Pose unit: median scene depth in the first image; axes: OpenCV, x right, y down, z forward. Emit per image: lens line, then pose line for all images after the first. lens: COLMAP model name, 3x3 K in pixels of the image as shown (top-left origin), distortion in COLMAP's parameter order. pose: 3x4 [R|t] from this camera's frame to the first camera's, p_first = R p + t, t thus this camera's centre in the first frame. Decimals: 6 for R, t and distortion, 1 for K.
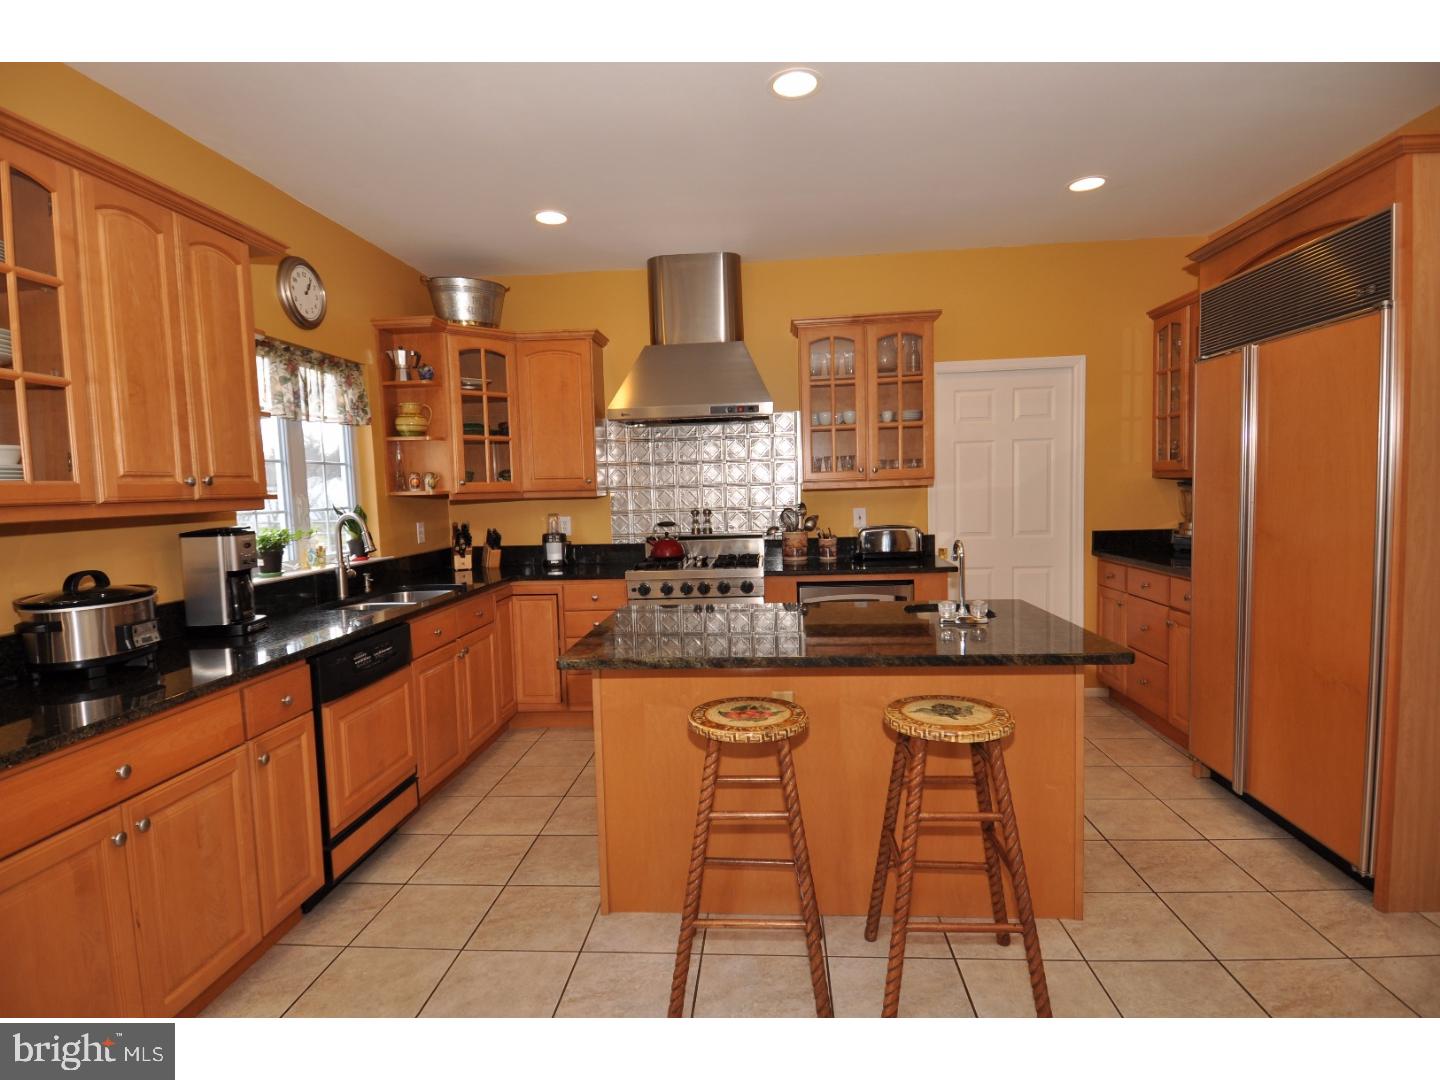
lens RADIAL K [[745.0, 0, 720.0], [0, 745.0, 540.0], [0, 0, 1]] dist [0.067178, -0.076105]
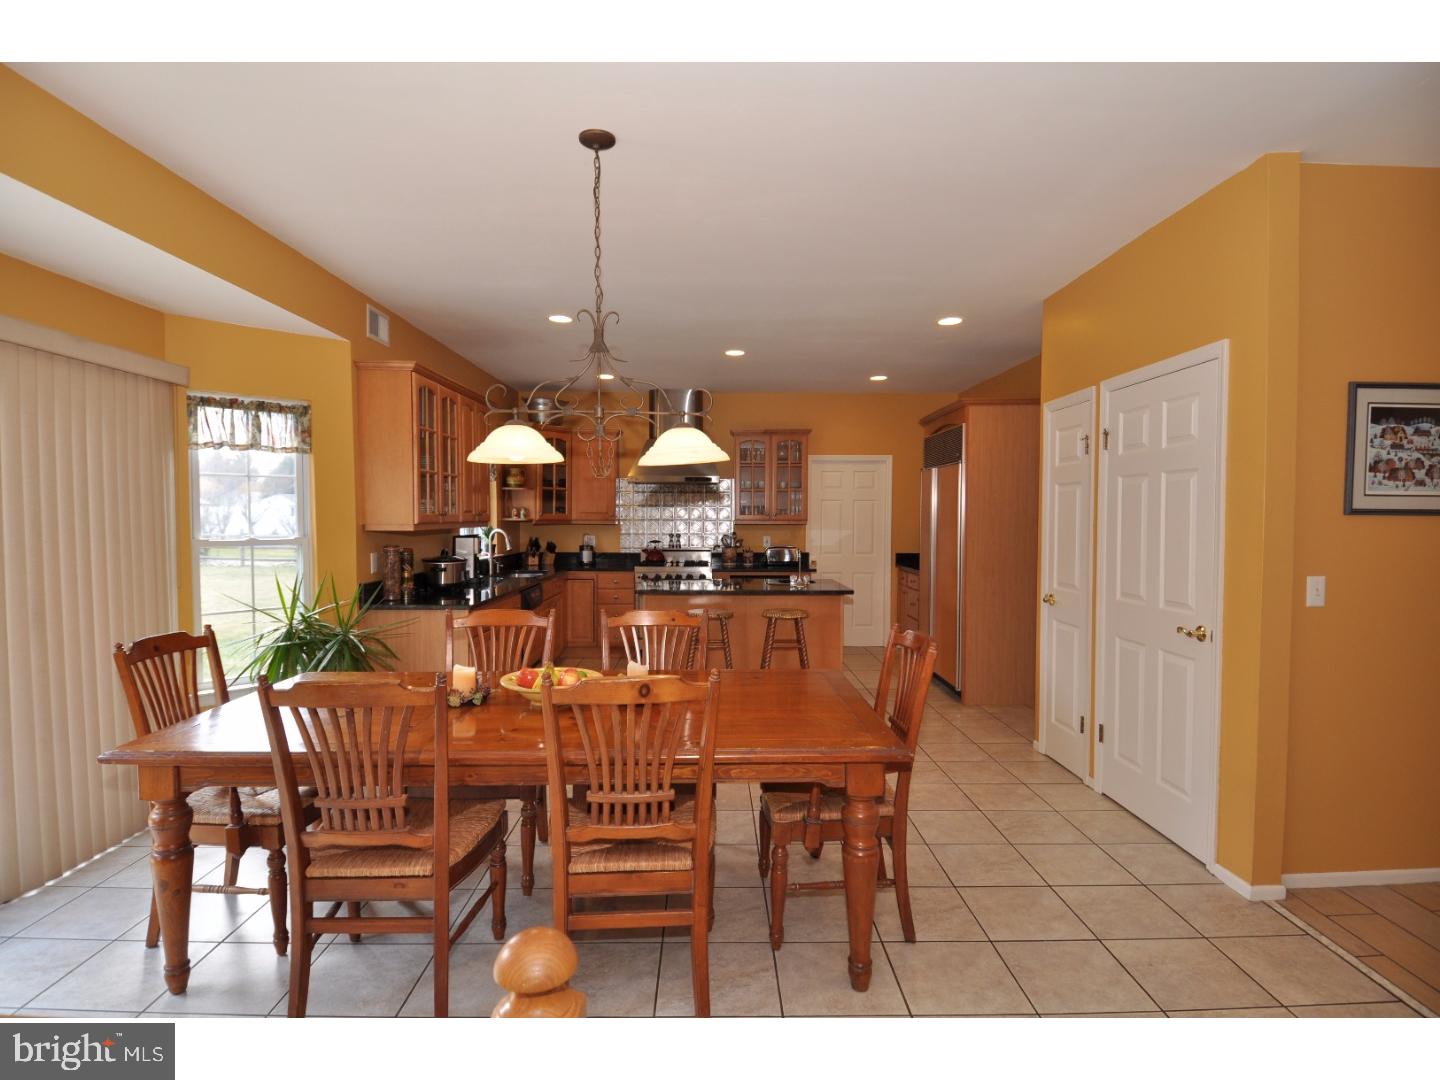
lens RADIAL K [[745.0, 0, 720.0], [0, 745.0, 540.0], [0, 0, 1]] dist [0.067178, -0.076105]
pose [[0.996135, 0.030517, 0.082362, -0.064911], [-0.027670, 0.998987, -0.035498, 0.032158], [-0.083362, 0.033082, 0.995970, -0.727784]]
